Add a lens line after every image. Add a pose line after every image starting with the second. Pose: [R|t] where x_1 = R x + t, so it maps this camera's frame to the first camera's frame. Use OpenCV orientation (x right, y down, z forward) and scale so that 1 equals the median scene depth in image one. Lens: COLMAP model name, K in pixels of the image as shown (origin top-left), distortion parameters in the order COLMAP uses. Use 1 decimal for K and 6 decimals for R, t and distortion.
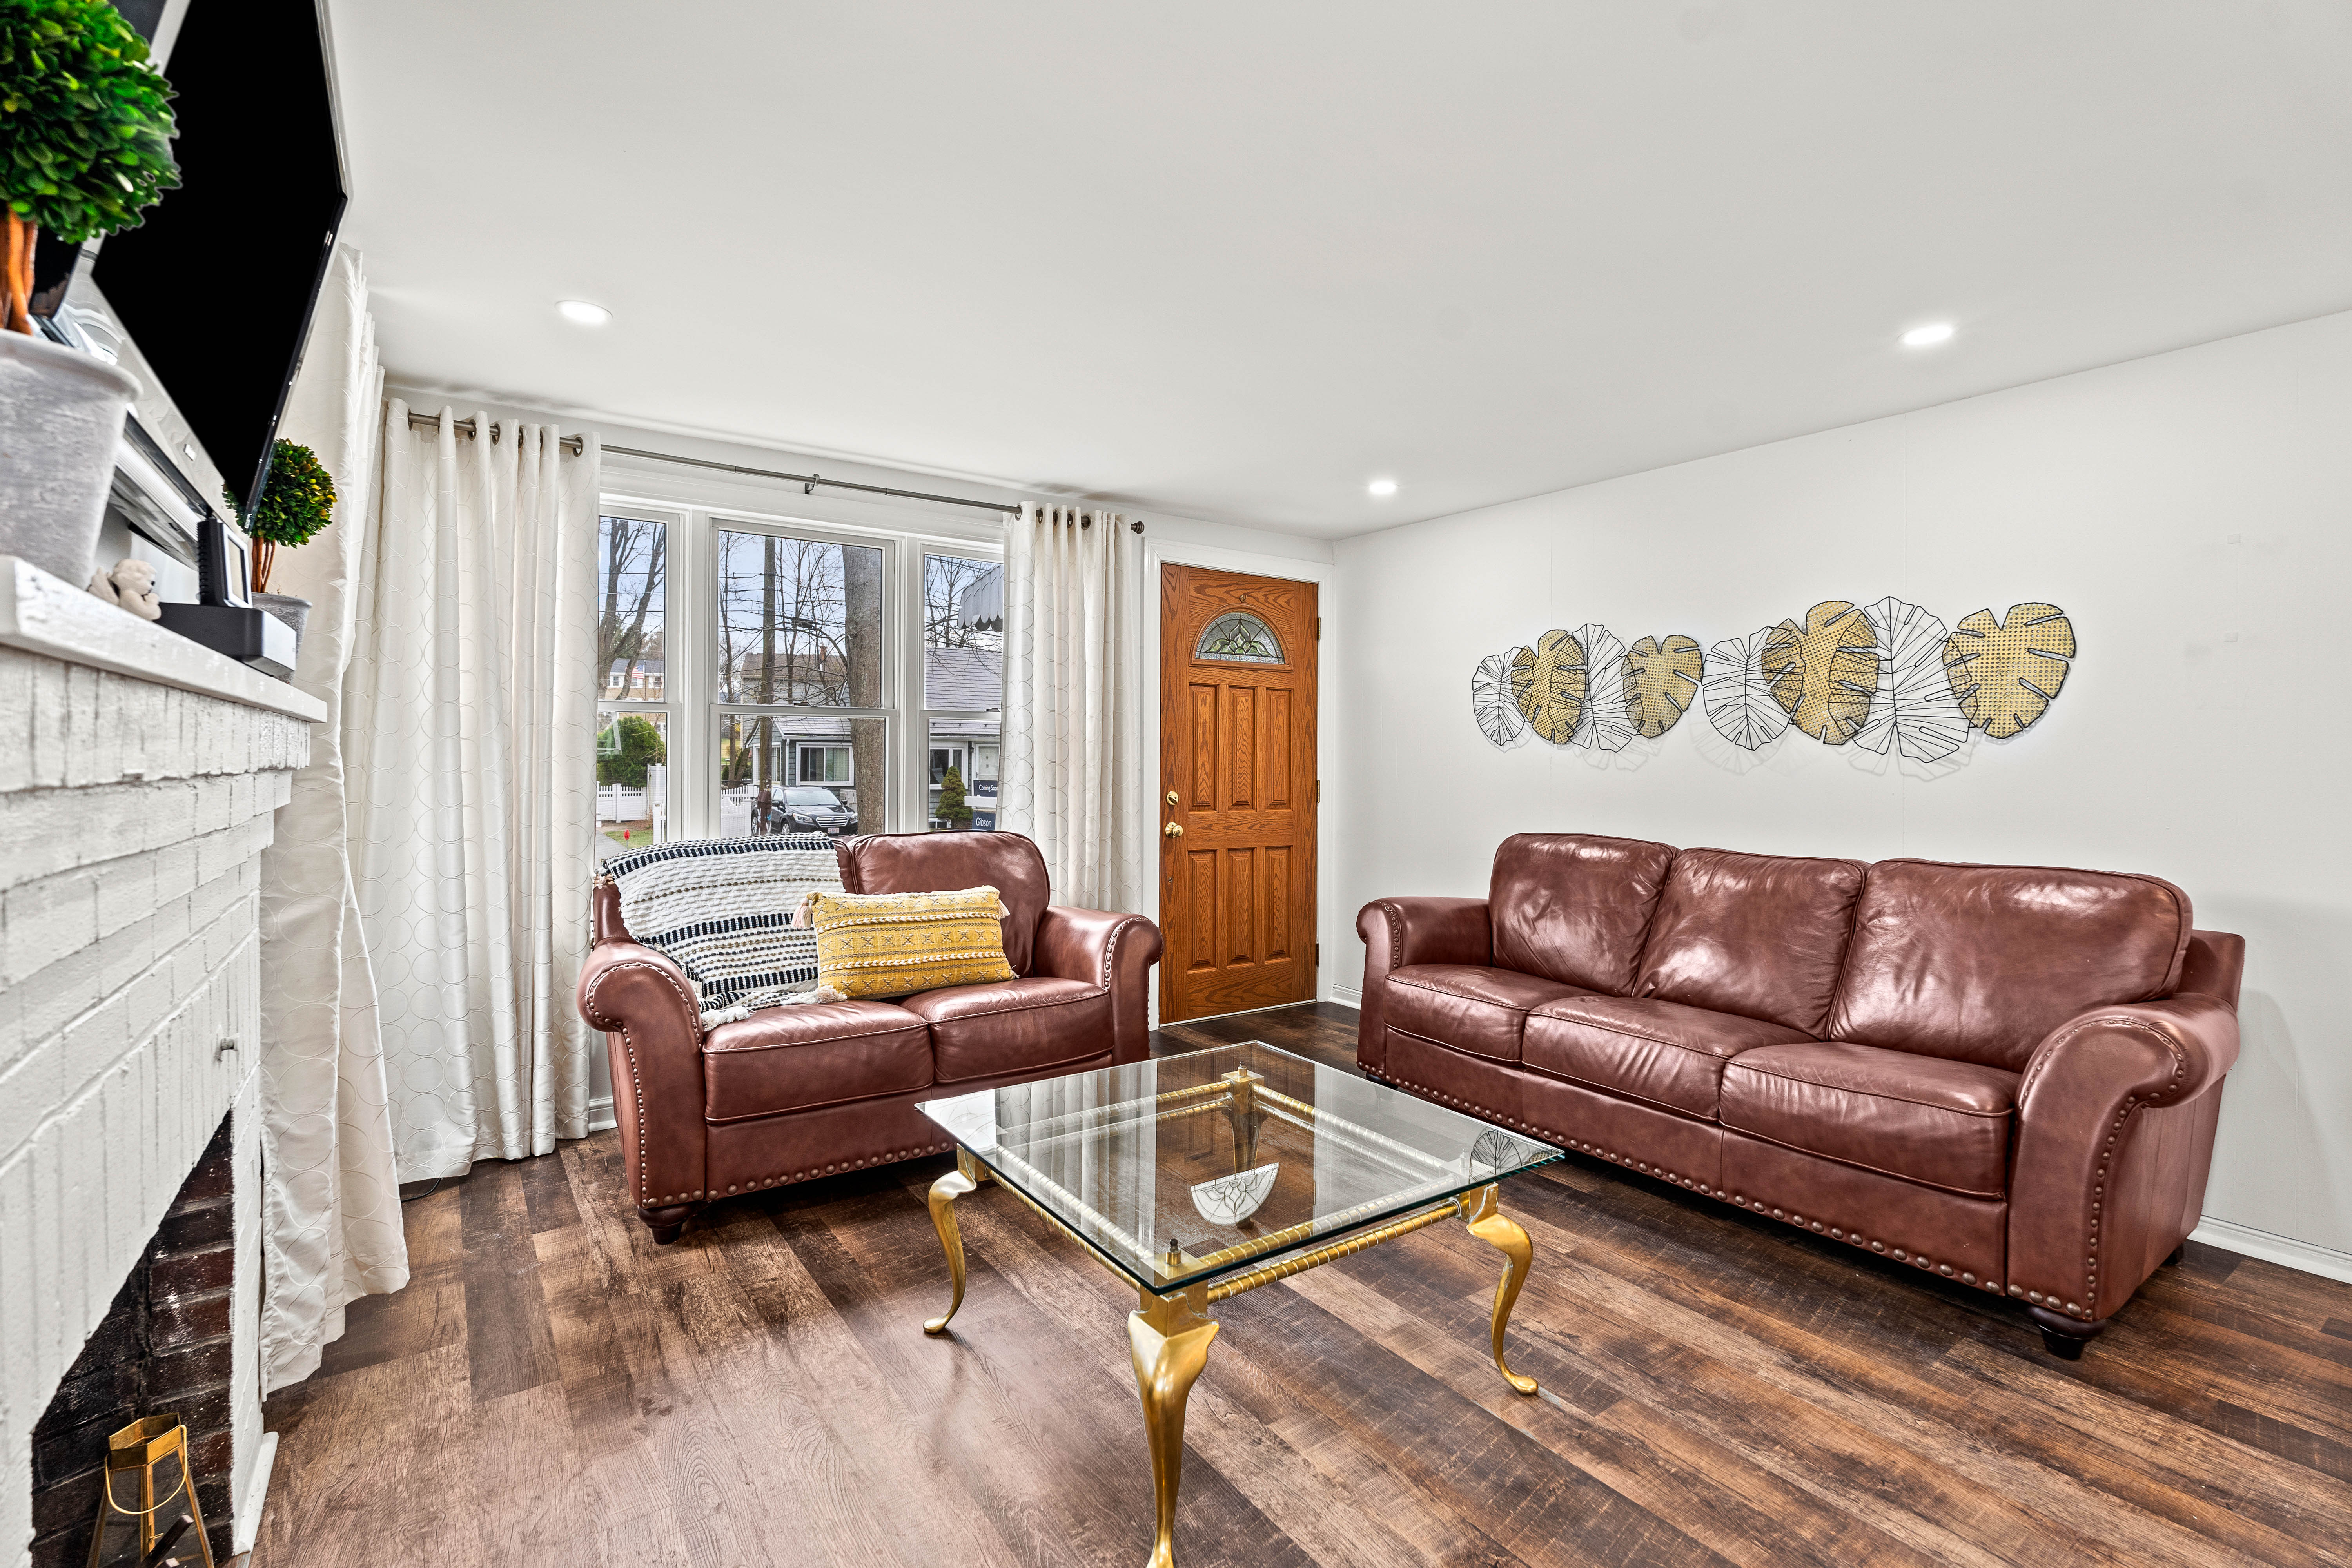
lens RADIAL K [[1053.2, 0, 1170.9], [0, 1053.2, 746.9], [0, 0, 1]] dist [0.000132, -0.000107]
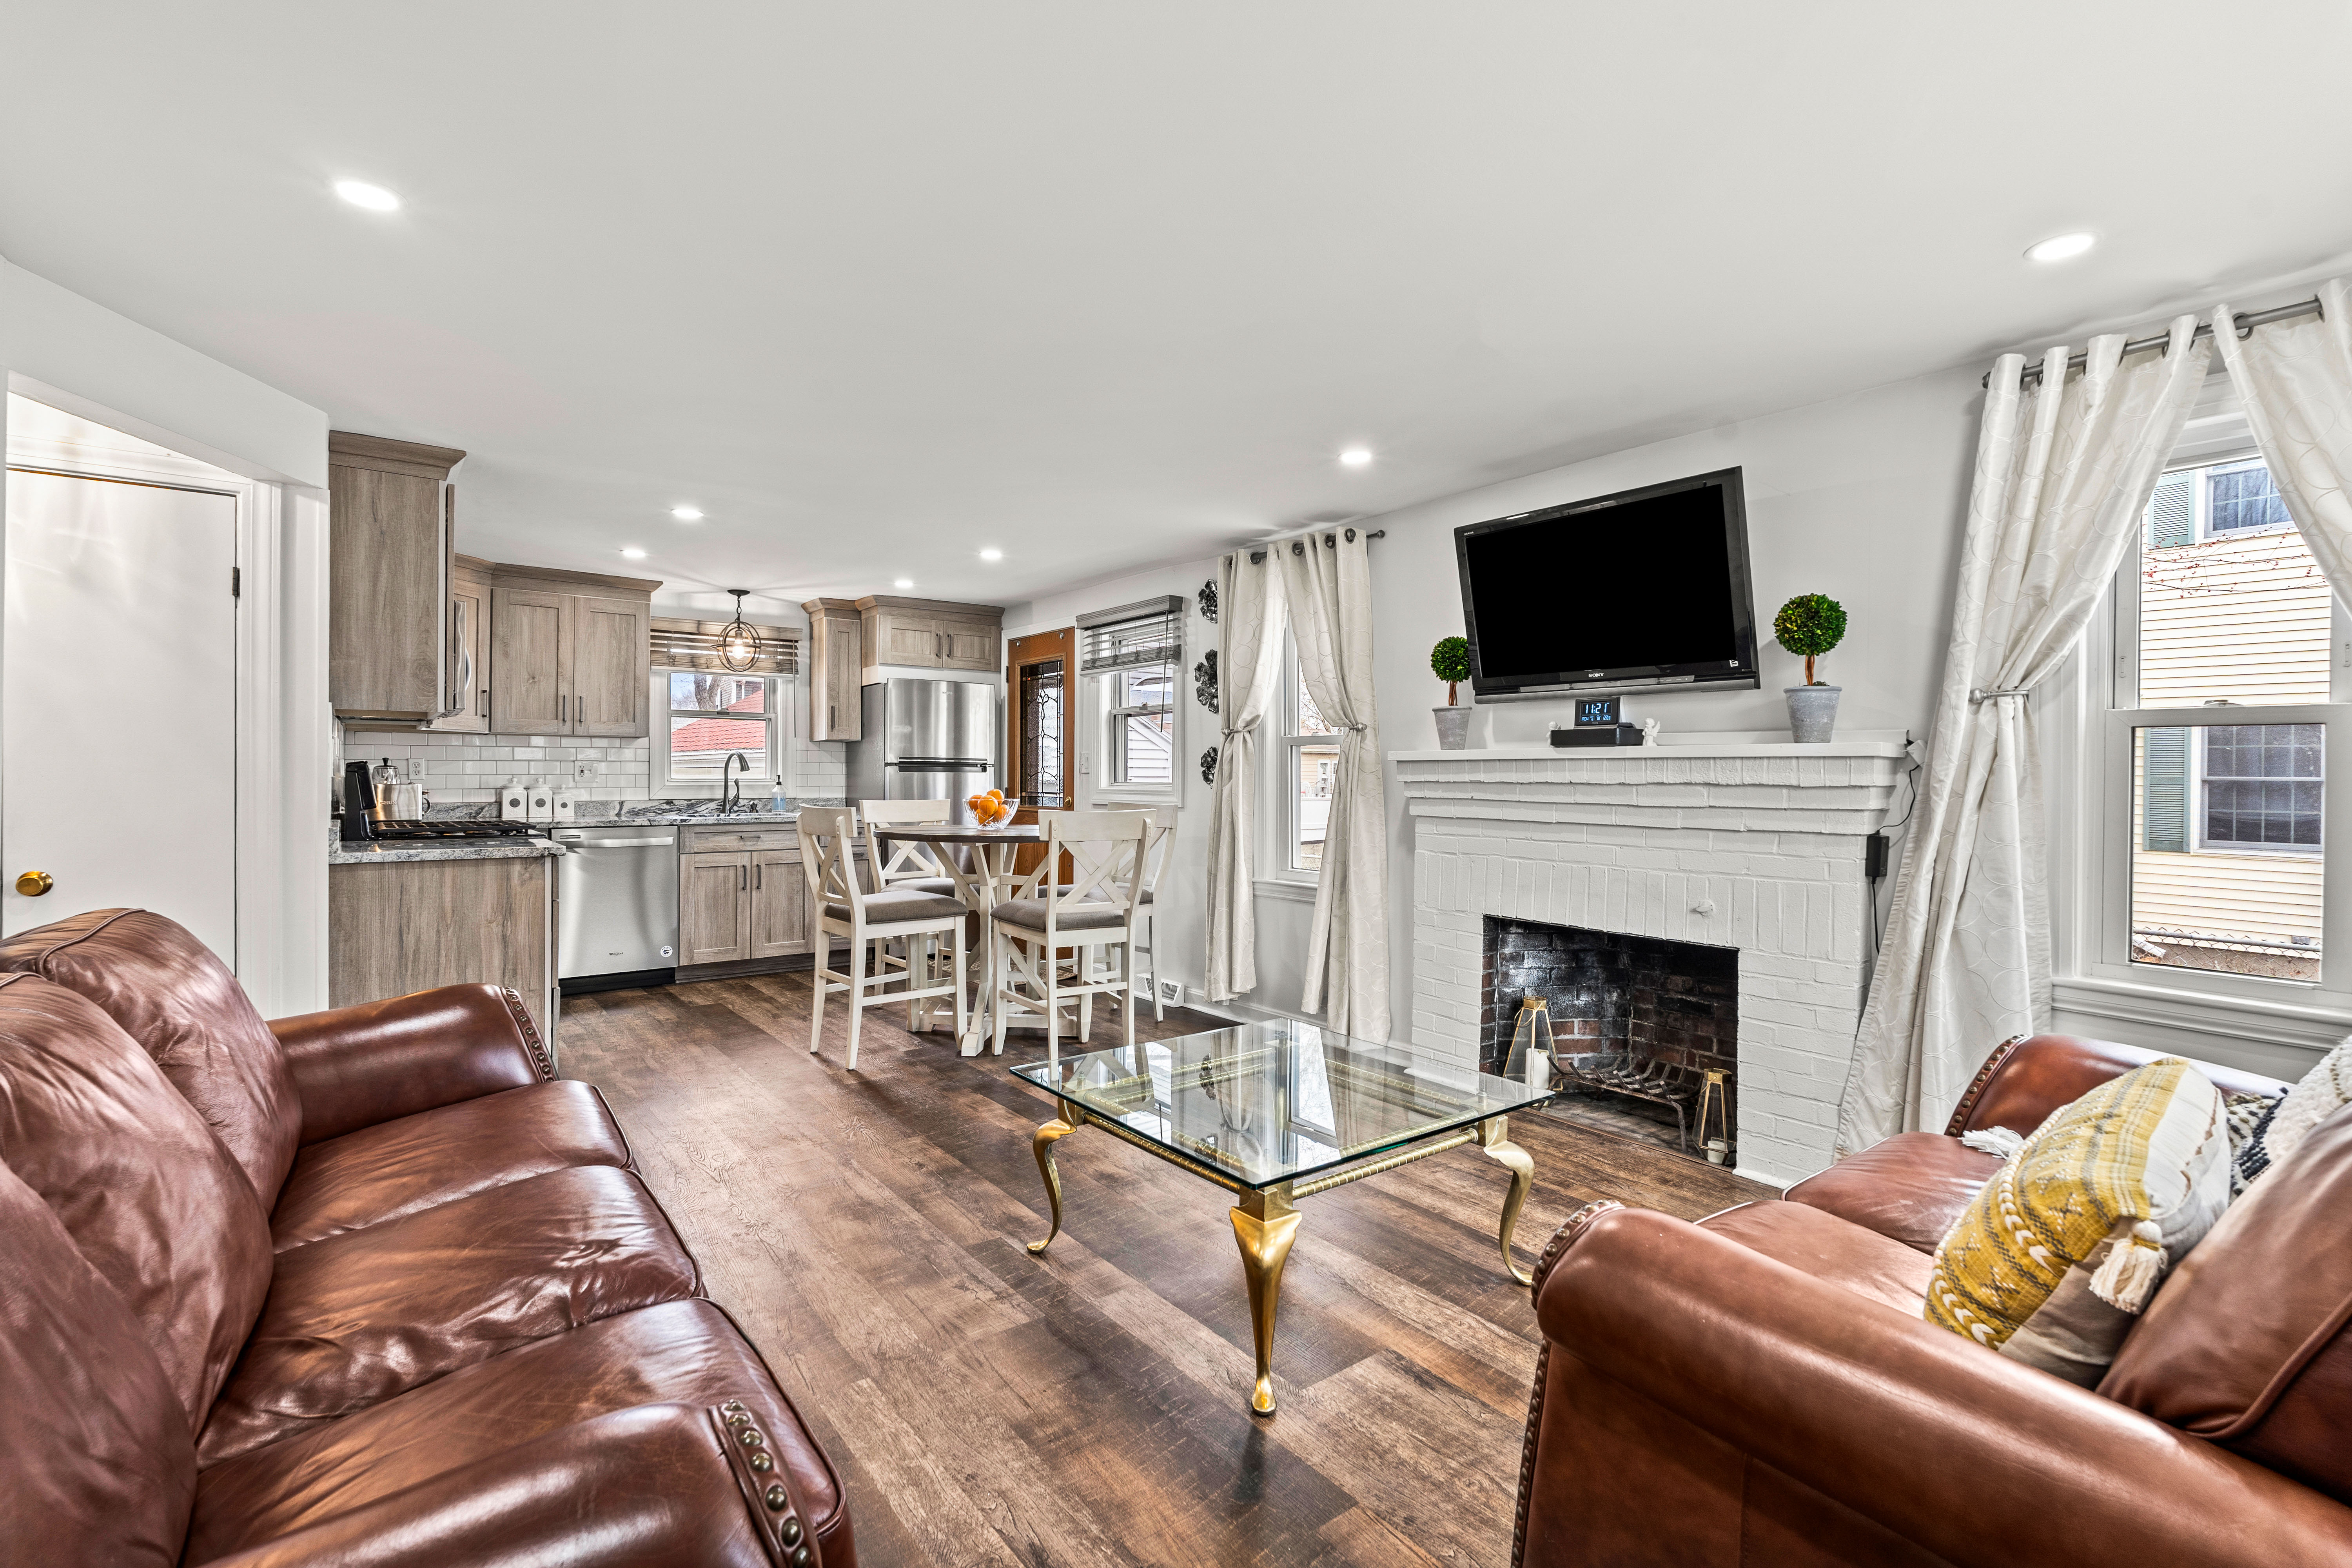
lens RADIAL K [[1050.1, 0, 1169.6], [0, 1050.1, 776.8], [0, 0, 1]] dist [-0.001404, -0.000461]
pose [[-0.999170, -0.011177, -0.039167, 0.138987], [-0.010904, 0.999915, -0.007176, 0.015546], [0.039244, -0.006743, -0.999207, 1.417567]]
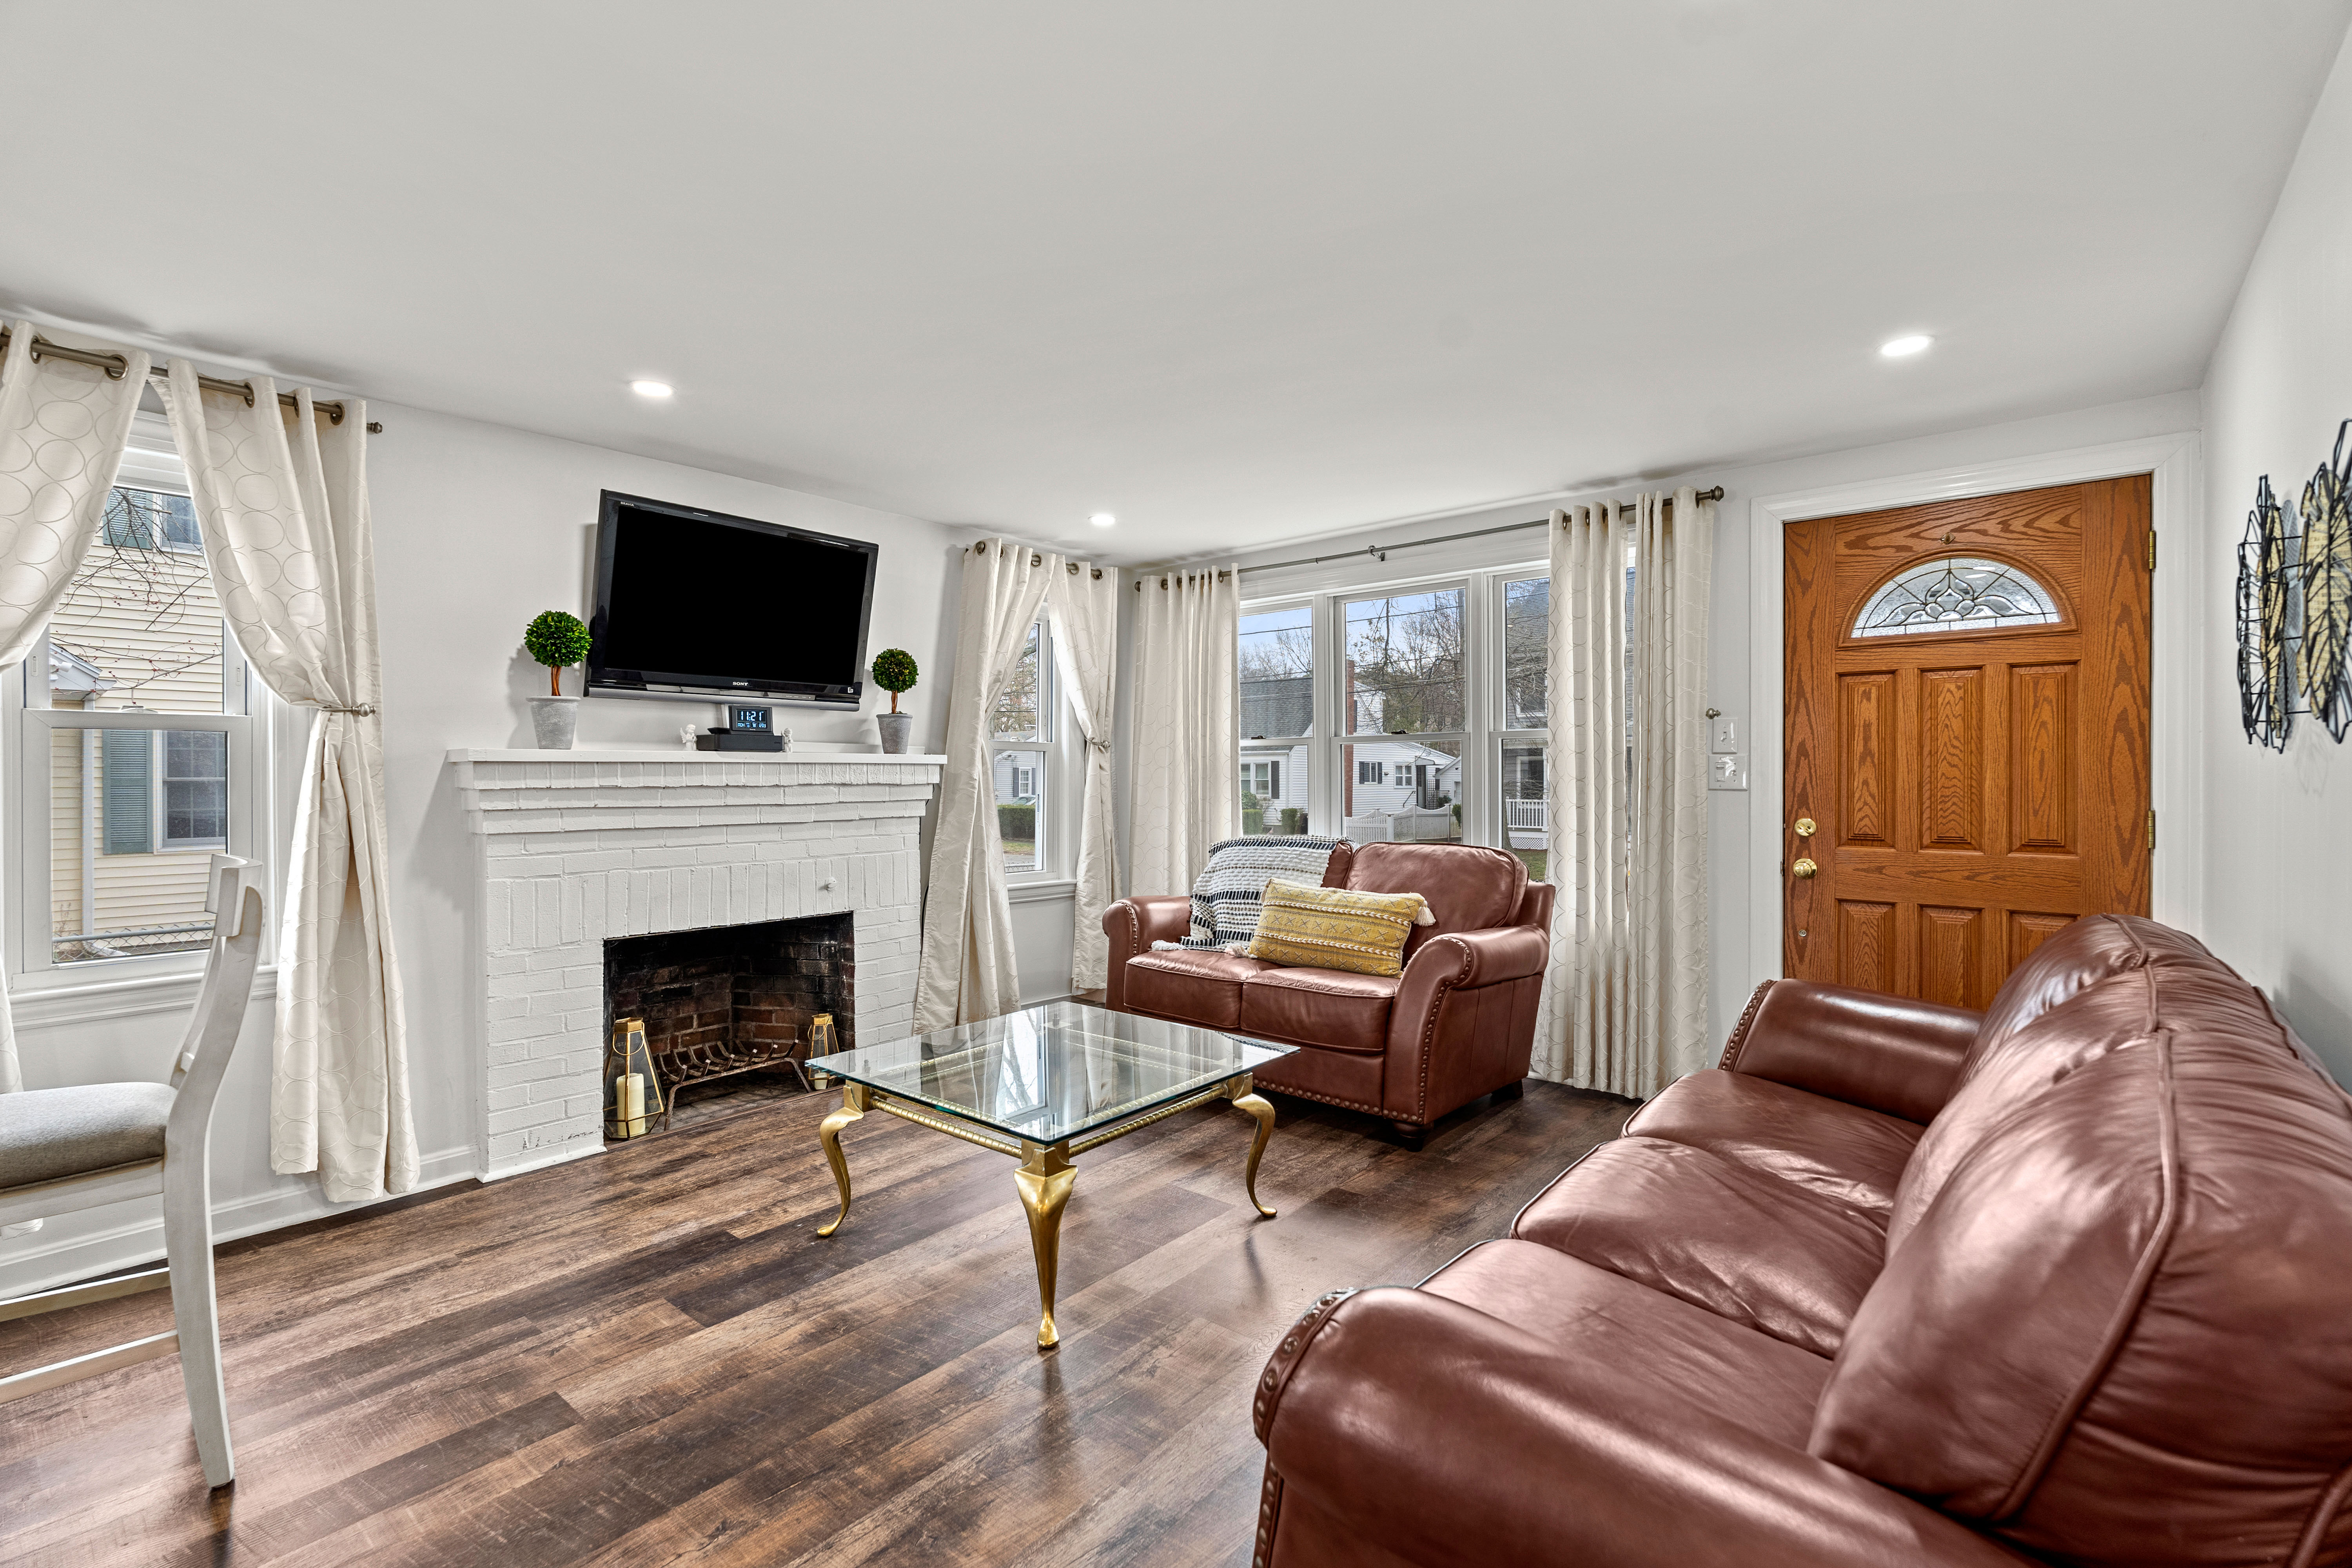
lens RADIAL K [[1041.9, 0, 1179.3], [0, 1041.9, 776.8], [0, 0, 1]] dist [-0.001104, 0.000012]
pose [[0.267243, -0.005004, -0.963616, 0.876030], [0.015704, 0.999876, -0.000838, 0.008437], [0.963501, -0.014908, 0.267289, 0.518593]]
